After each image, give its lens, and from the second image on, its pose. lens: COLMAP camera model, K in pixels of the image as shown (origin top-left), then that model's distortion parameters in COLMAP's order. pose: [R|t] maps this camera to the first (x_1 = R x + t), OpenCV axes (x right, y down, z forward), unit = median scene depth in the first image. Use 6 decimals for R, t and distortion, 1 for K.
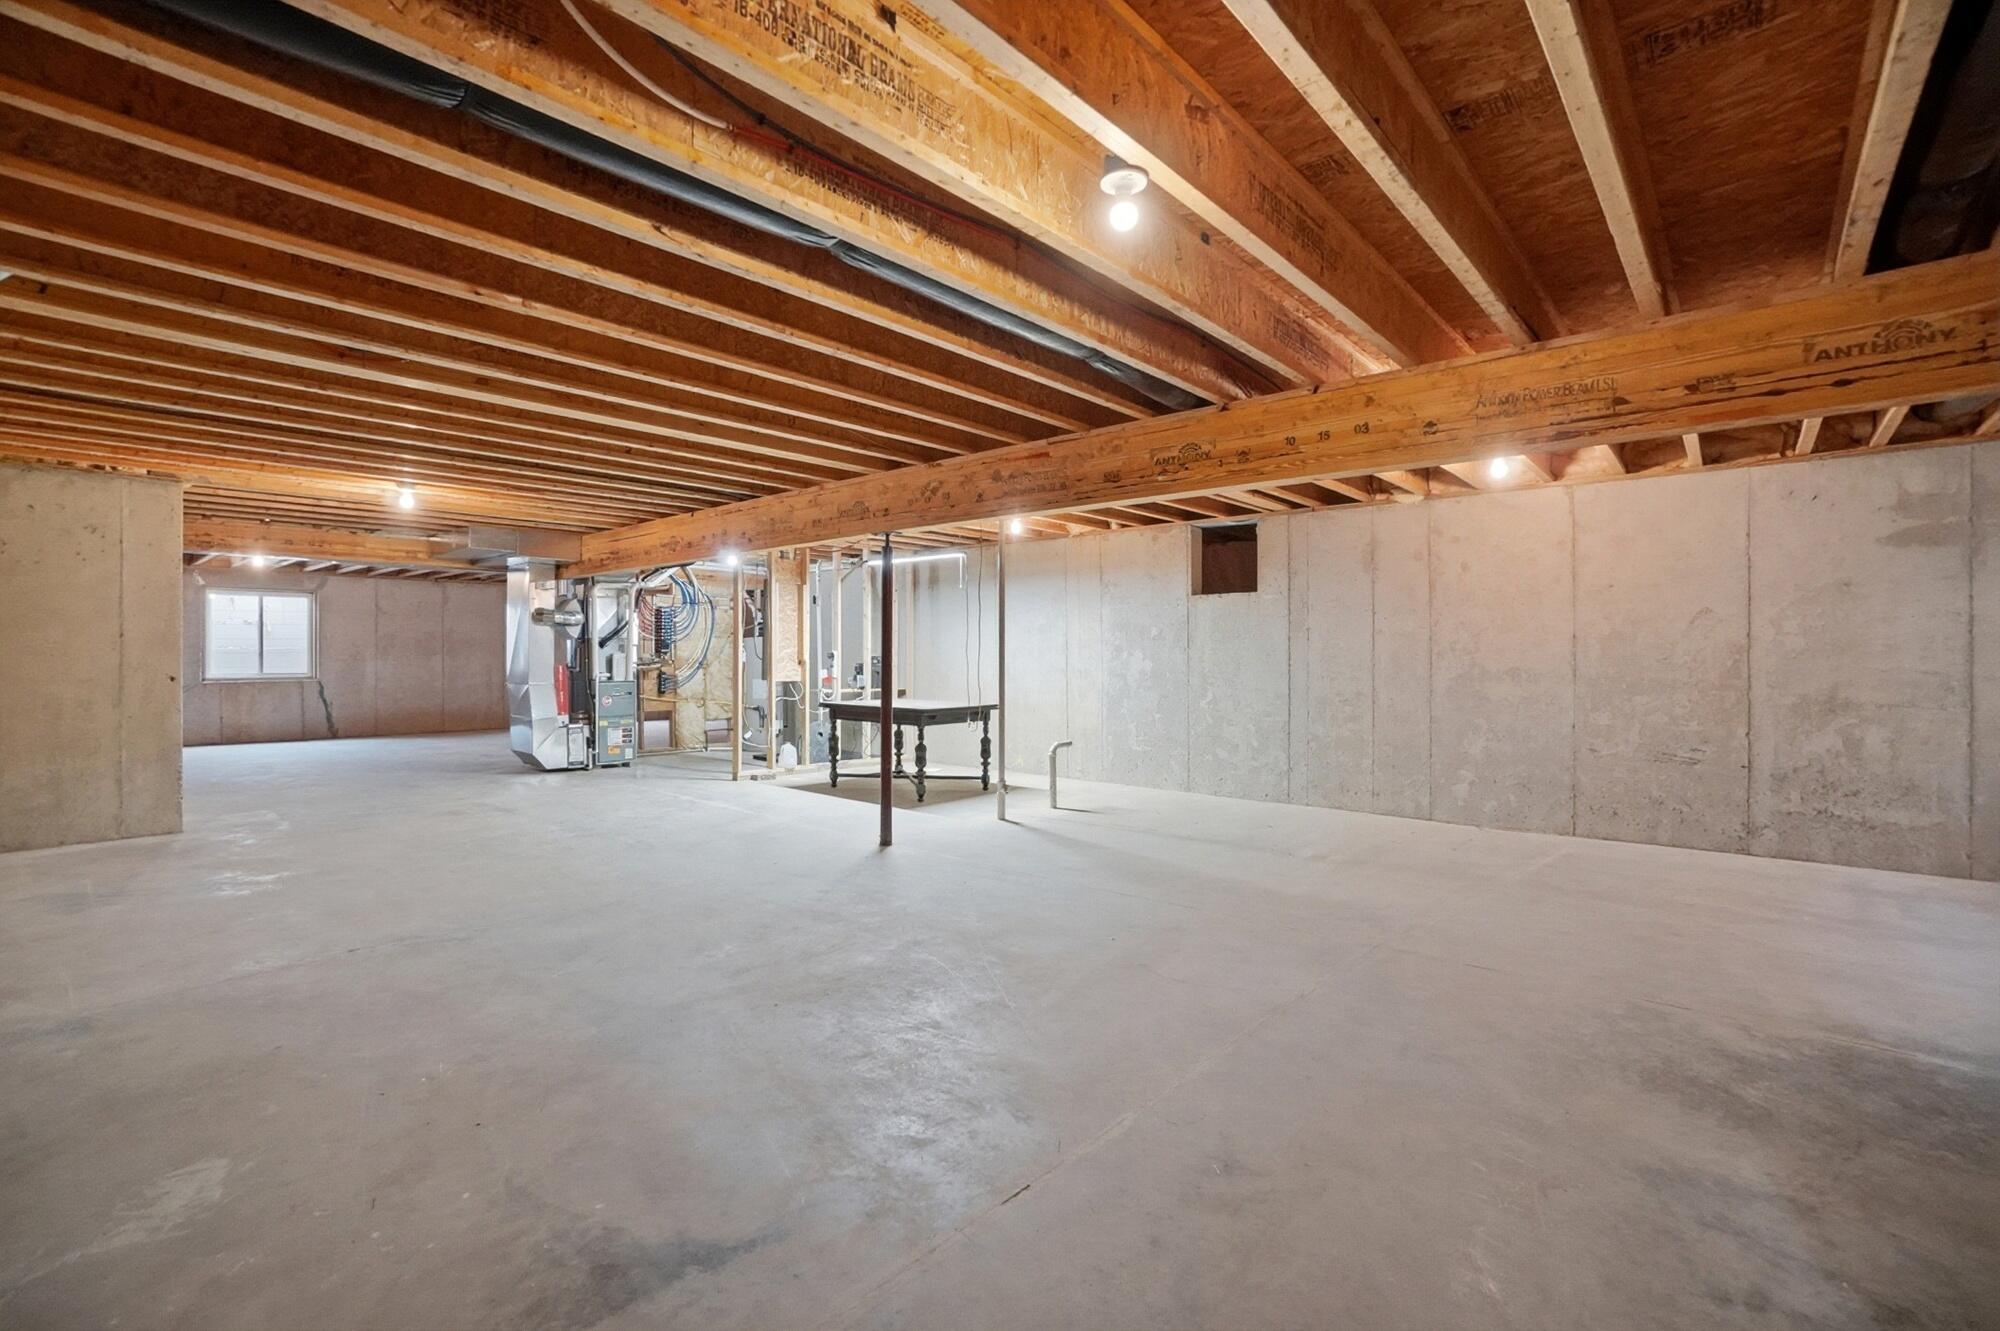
lens RADIAL K [[884.8, 0, 988.5], [0, 884.8, 655.7], [0, 0, 1]] dist [-0.038911, 0.001028]
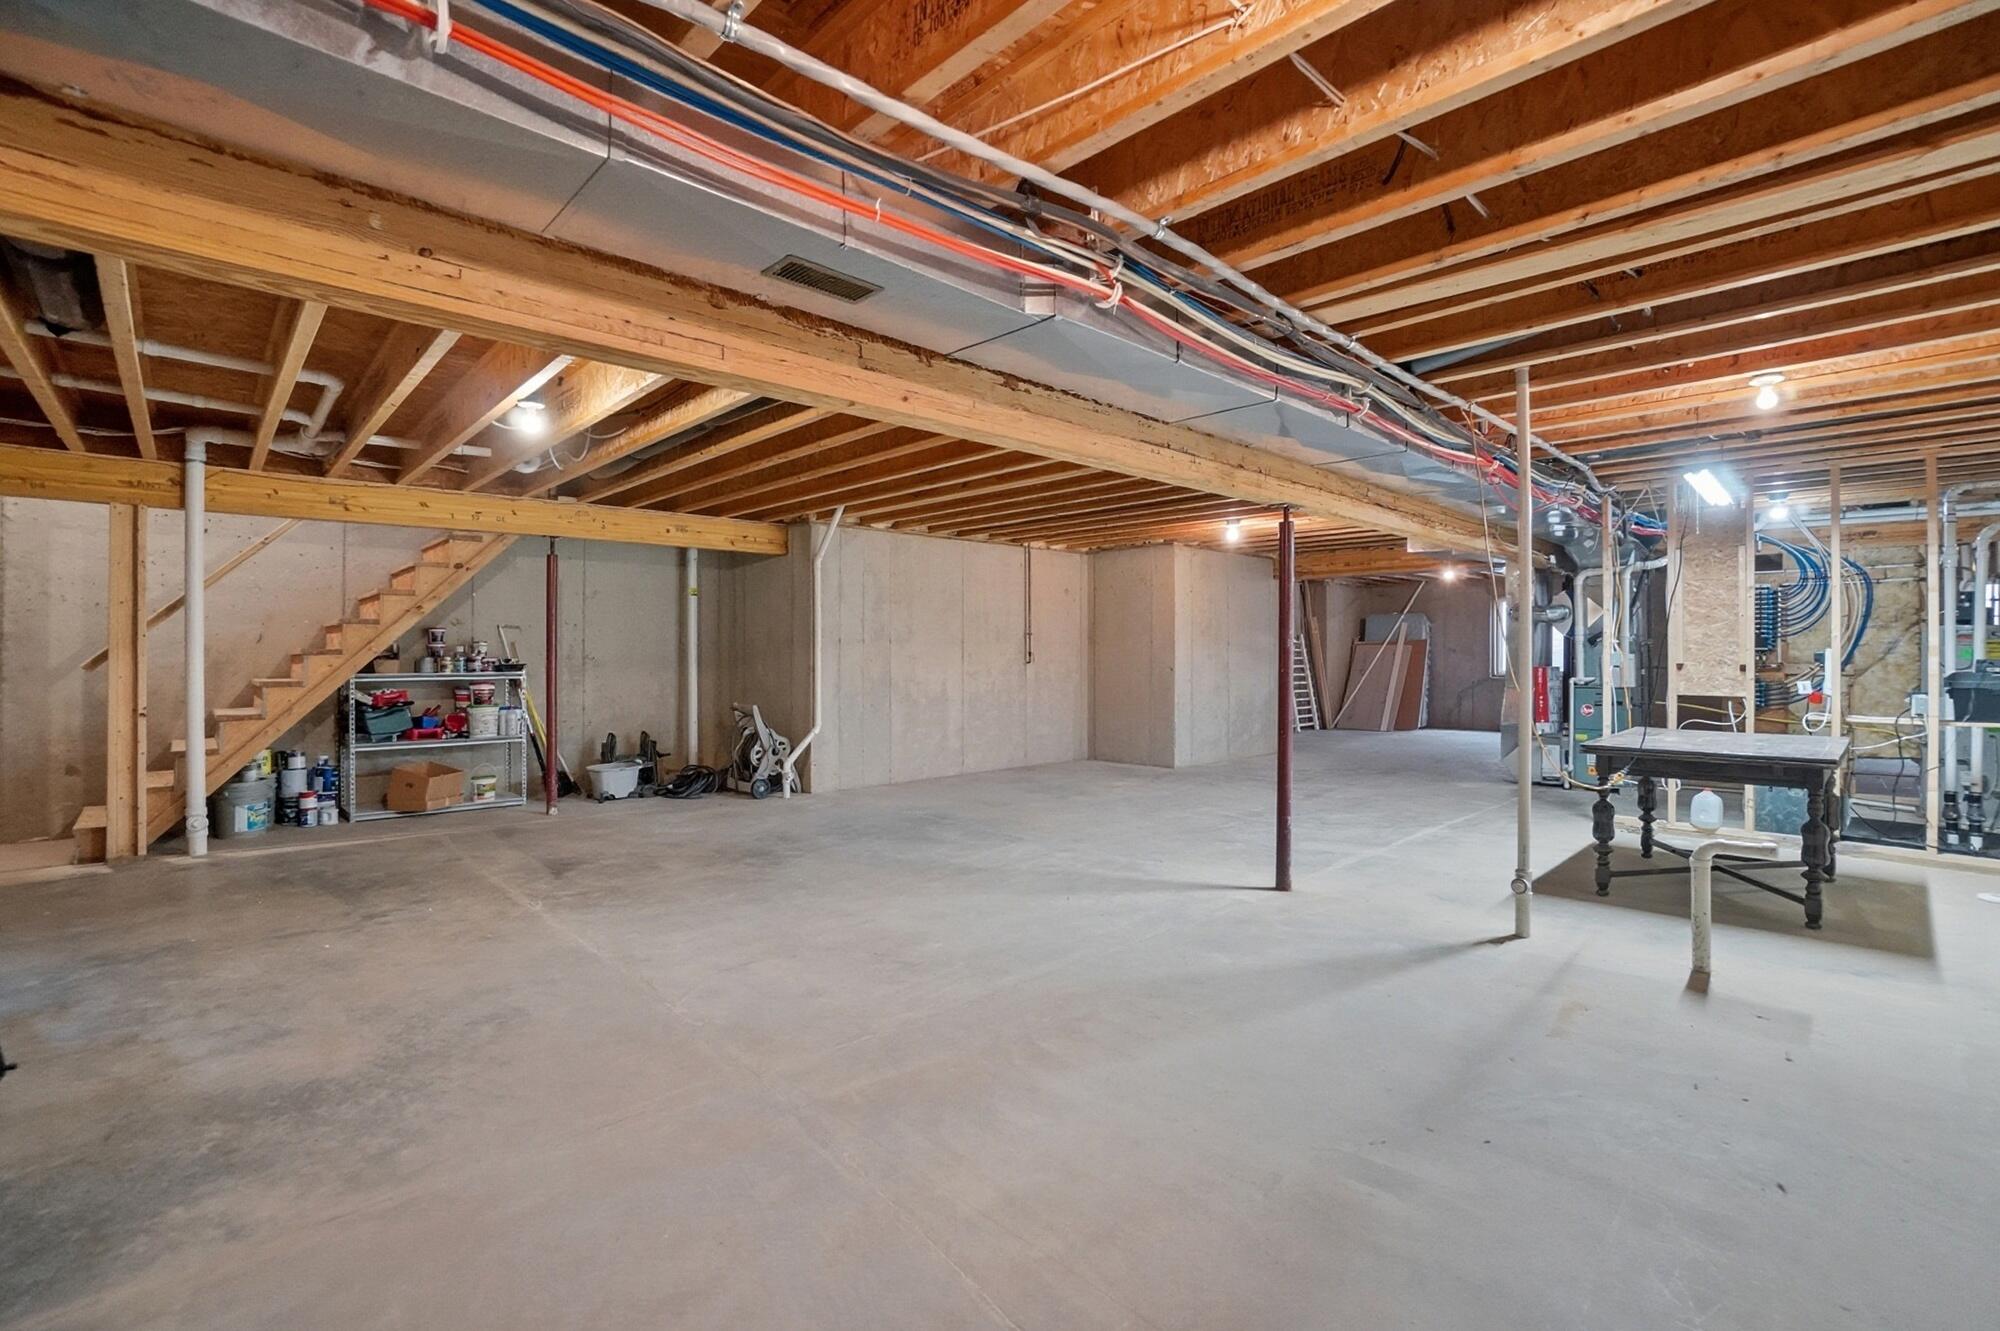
lens RADIAL K [[884.8, 0, 991.2], [0, 884.8, 653.6], [0, 0, 1]] dist [-0.038911, 0.001028]
pose [[-0.096690, 0.013571, -0.995222, 1.631161], [-0.007053, 0.999873, 0.014320, -0.027715], [0.995290, 0.008404, -0.096582, 1.818939]]
